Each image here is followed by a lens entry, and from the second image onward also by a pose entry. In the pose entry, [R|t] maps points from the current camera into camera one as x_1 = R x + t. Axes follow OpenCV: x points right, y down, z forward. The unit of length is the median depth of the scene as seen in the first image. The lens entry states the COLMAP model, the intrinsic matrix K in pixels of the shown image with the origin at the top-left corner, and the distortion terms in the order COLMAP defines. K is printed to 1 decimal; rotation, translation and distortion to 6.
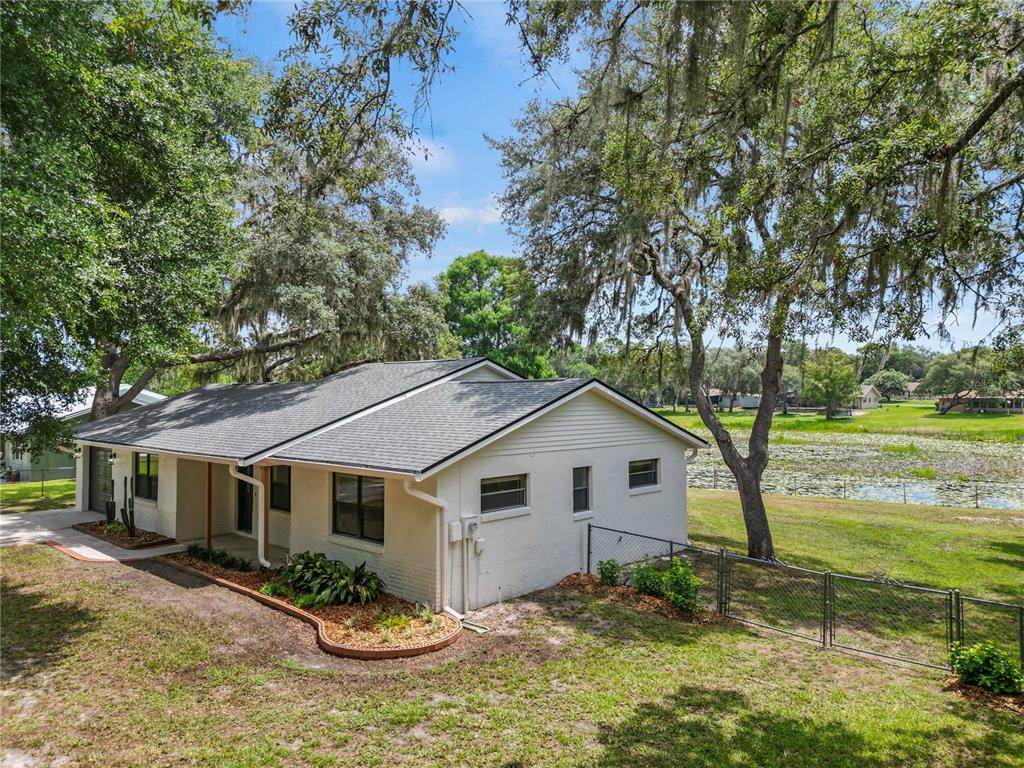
lens RADIAL K [[720.4, 0, 512.7], [0, 720.4, 384.1], [0, 0, 1]] dist [0.066893, -0.060111]
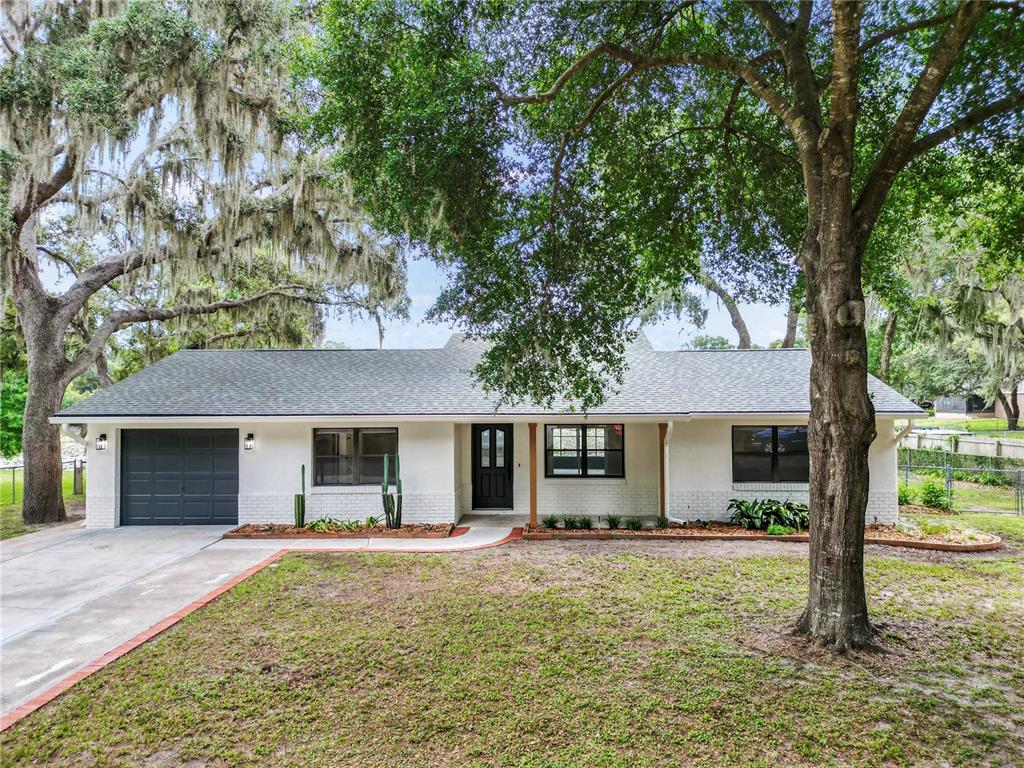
lens RADIAL K [[722.9, 0, 512.0], [0, 722.9, 384.0], [0, 0, 1]] dist [0.066785, -0.061157]
pose [[0.768248, 0.010087, 0.640073, -0.776184], [-0.008110, 0.999949, -0.006024, 0.045508], [-0.640101, -0.000563, 0.768290, 0.254286]]
